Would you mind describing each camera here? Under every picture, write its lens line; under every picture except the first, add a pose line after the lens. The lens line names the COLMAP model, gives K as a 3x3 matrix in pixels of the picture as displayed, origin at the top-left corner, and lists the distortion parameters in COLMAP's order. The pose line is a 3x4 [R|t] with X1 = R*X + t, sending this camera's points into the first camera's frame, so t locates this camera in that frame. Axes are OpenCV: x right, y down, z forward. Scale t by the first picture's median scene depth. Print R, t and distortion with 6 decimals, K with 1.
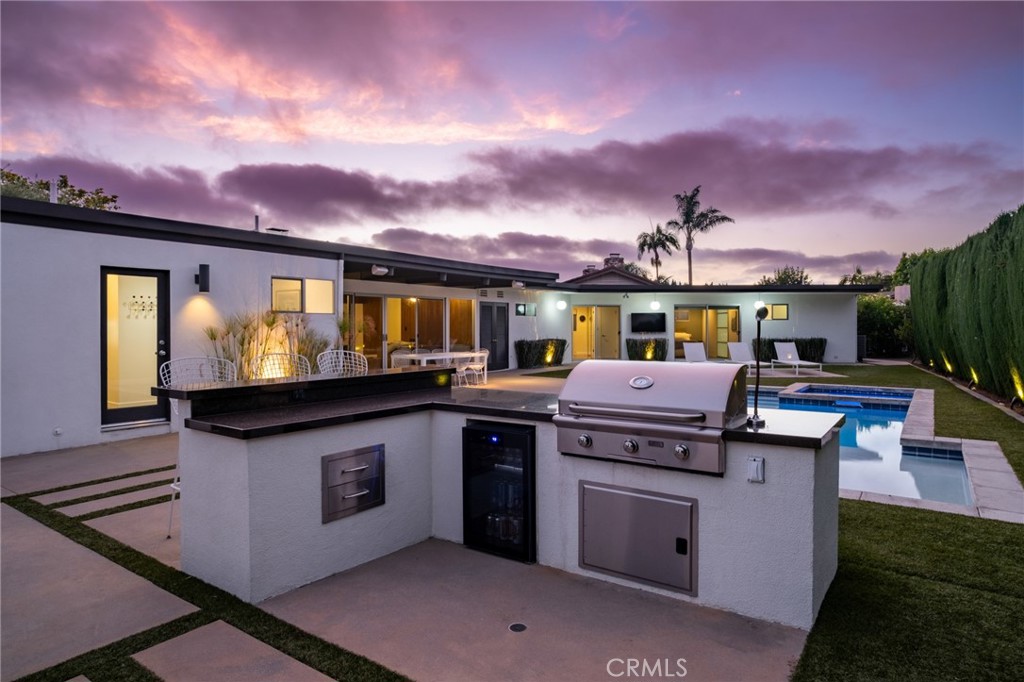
lens RADIAL K [[602.1, 0, 518.5], [0, 602.1, 327.9], [0, 0, 1]] dist [-0.033468, 0.028583]
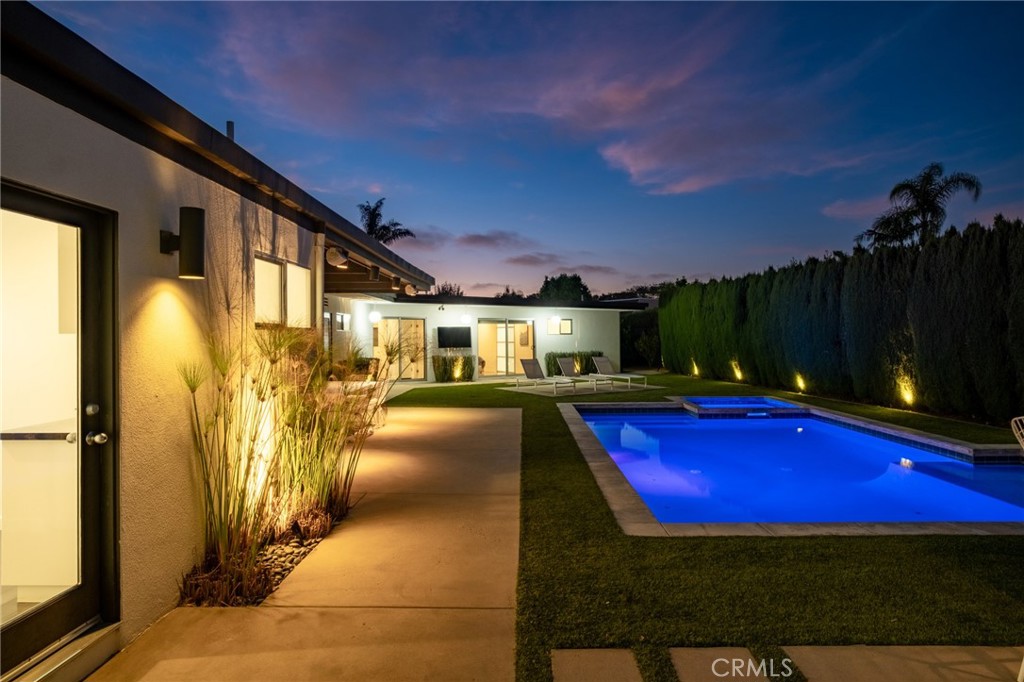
lens RADIAL K [[589.5, 0, 516.9], [0, 589.5, 334.7], [0, 0, 1]] dist [-0.038066, 0.028825]
pose [[0.823388, -0.000239, 0.567479, -0.266551], [0.004754, 0.999968, -0.006476, -0.007960], [-0.567459, 0.008030, 0.823363, 0.254603]]
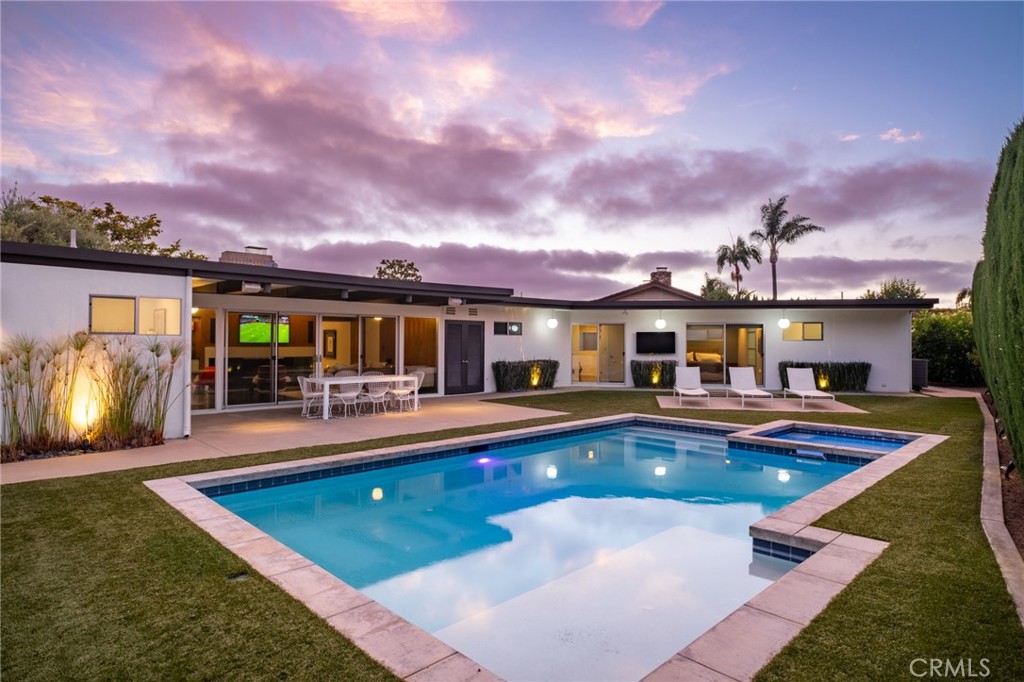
lens RADIAL K [[586.2, 0, 517.0], [0, 586.2, 334.5], [0, 0, 1]] dist [-0.035652, 0.027131]
pose [[0.983414, 0.004955, -0.181305, 0.210660], [-0.007494, 0.999883, -0.013322, -0.009635], [0.181218, 0.014460, 0.983337, 0.125702]]
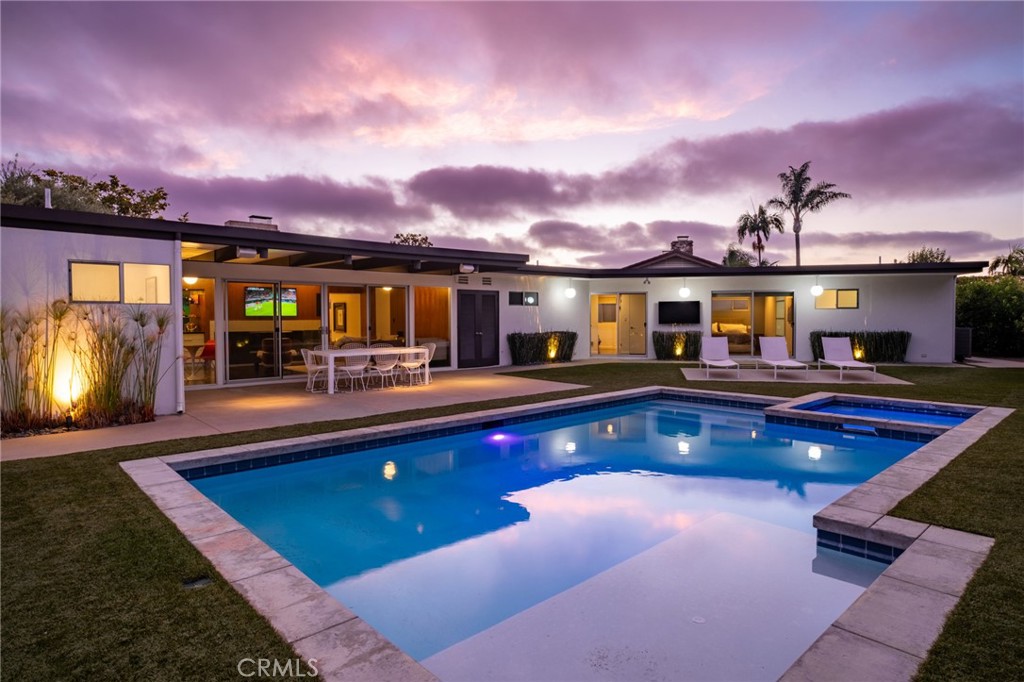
lens RADIAL K [[586.2, 0, 517.0], [0, 586.2, 334.5], [0, 0, 1]] dist [-0.035652, 0.027131]
pose [[0.978116, 0.004727, -0.208007, 0.201777], [0.001200, 0.999597, 0.028360, -0.001818], [0.208057, -0.027989, 0.977716, 0.170551]]
